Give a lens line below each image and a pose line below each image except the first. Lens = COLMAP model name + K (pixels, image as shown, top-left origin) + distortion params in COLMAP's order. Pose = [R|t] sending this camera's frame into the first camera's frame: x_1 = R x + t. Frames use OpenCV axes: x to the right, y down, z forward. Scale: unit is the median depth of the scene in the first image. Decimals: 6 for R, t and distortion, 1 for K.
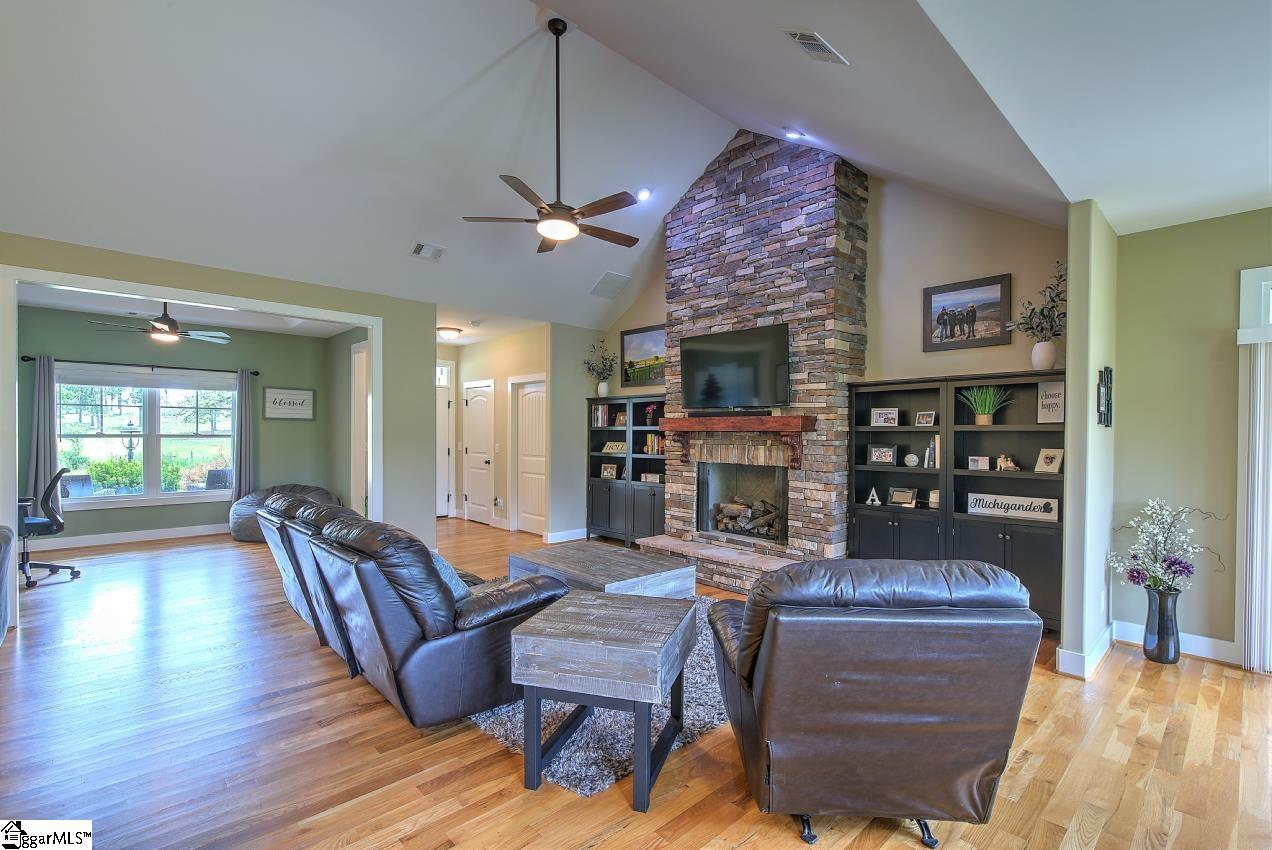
lens RADIAL K [[581.2, 0, 634.9], [0, 581.2, 434.7], [0, 0, 1]] dist [0.000205, -0.000560]
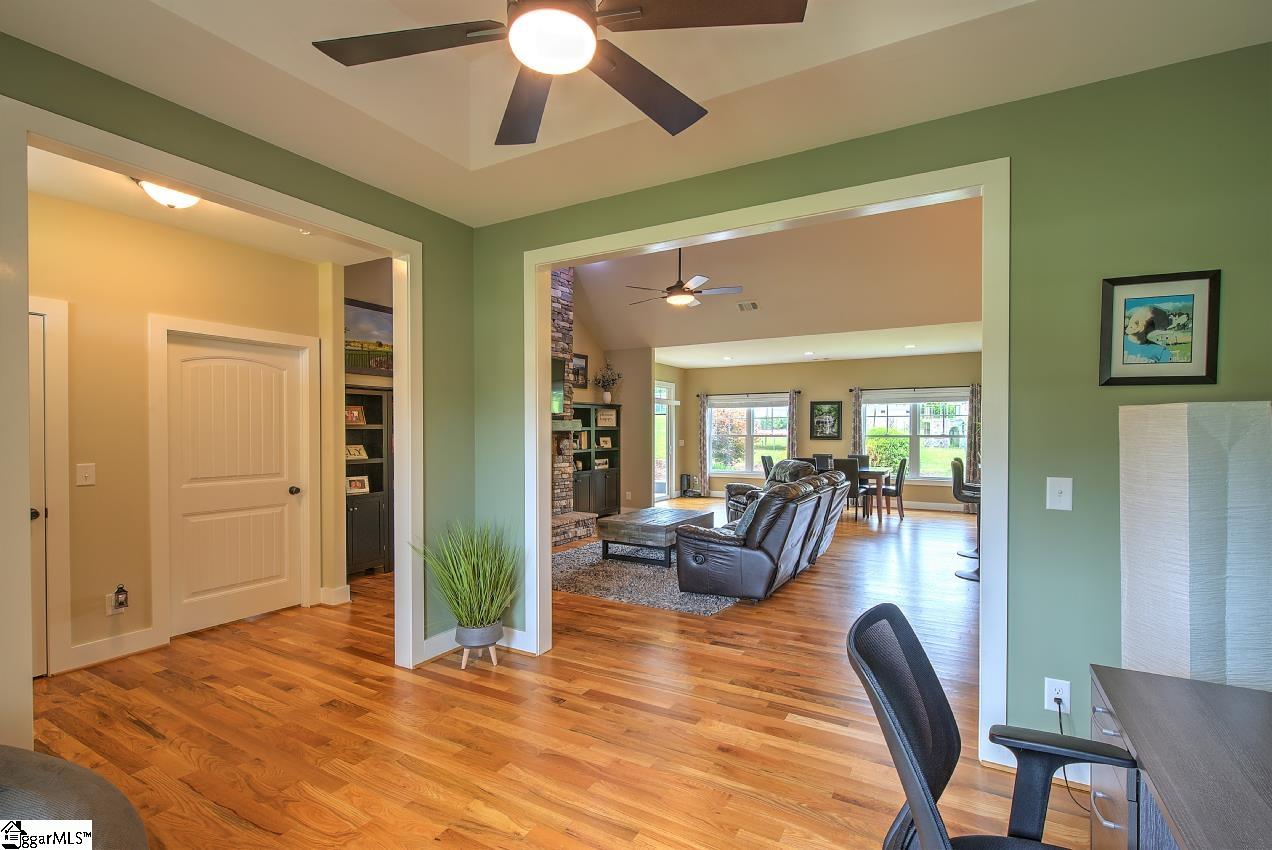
lens RADIAL K [[581.2, 0, 638.3], [0, 581.2, 431.8], [0, 0, 1]] dist [0.000205, -0.000560]
pose [[-0.299771, -0.007591, 0.953981, -0.784693], [0.002278, 0.999960, 0.008673, -0.009292], [-0.954008, 0.004773, -0.299742, 0.795418]]
